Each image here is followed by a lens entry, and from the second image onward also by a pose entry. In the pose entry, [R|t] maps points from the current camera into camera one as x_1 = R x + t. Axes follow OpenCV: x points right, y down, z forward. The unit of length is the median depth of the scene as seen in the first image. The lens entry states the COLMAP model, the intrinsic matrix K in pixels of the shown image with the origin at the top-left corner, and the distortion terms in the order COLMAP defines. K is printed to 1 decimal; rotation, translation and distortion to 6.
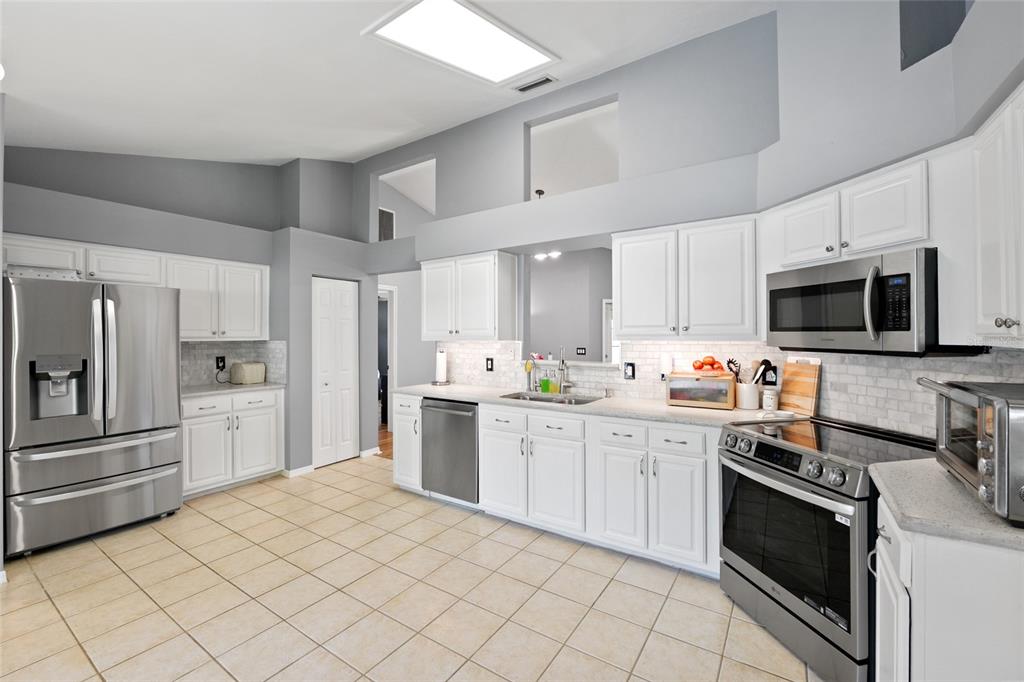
lens RADIAL K [[420.4, 0, 512.0], [0, 420.4, 341.0], [0, 0, 1]] dist [0.000041, 0.000000]
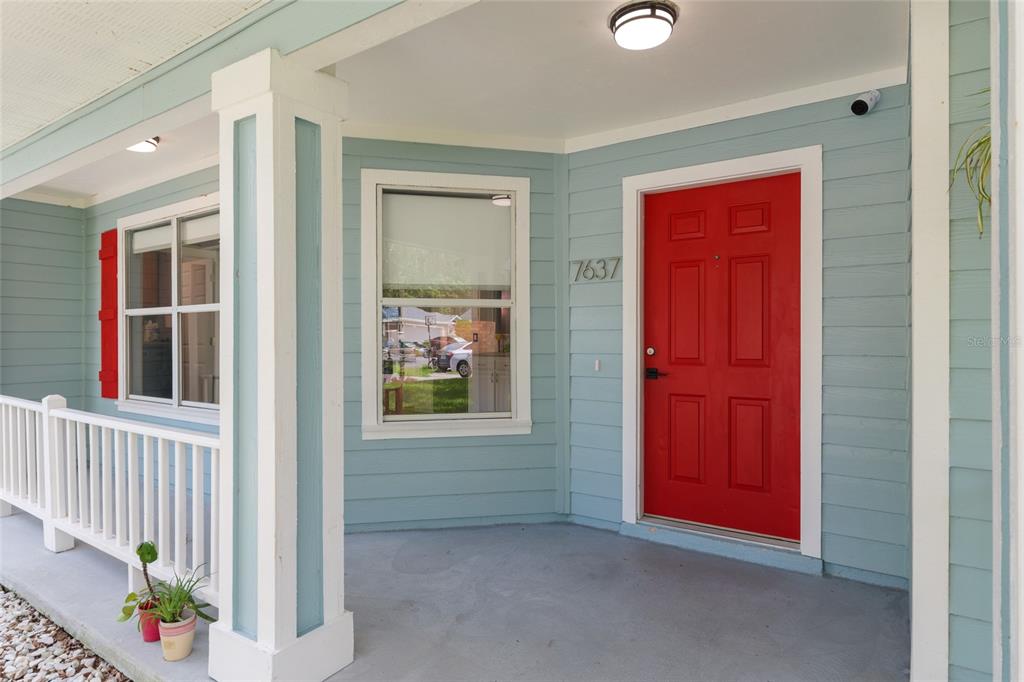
lens RADIAL K [[573.6, 0, 512.0], [0, 573.6, 341.0], [0, 0, 1]] dist [0.000506, -0.000953]
pose [[0.999968, 0.000783, -0.008009, 0.106521], [-0.000764, 0.999997, 0.002384, 0.068816], [0.008011, -0.002378, 0.999965, -1.205770]]
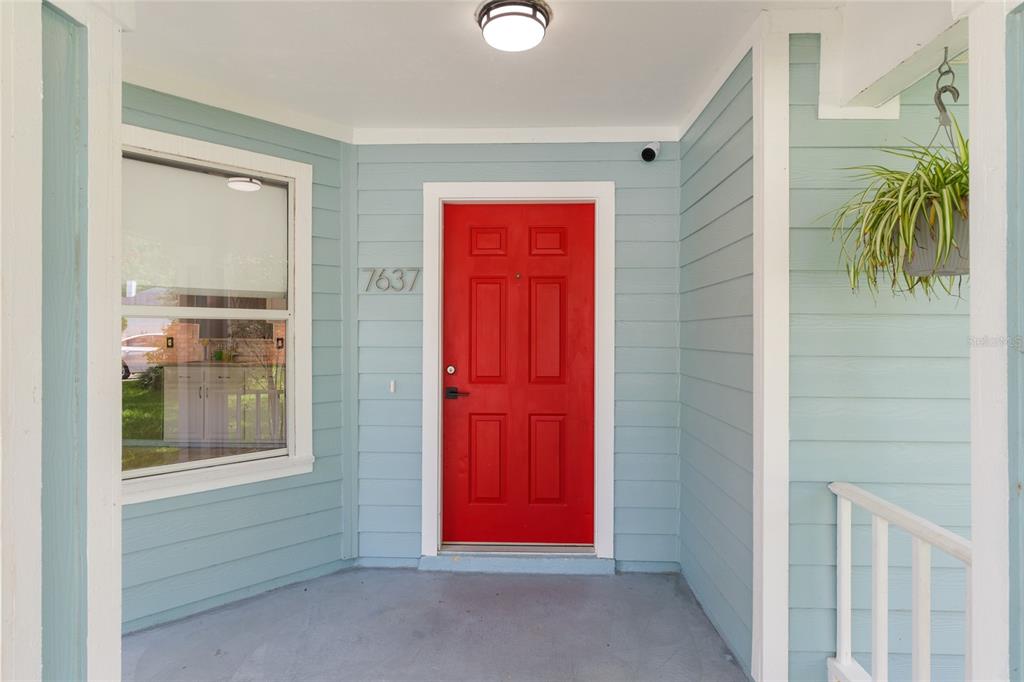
lens RADIAL K [[548.0, 0, 513.0], [0, 548.0, 332.8], [0, 0, 1]] dist [-0.000928, -0.000827]
pose [[0.849978, 0.004677, 0.526797, -0.047318], [-0.003154, 0.999988, -0.003790, 0.031580], [-0.526808, 0.001560, 0.849983, -1.030140]]
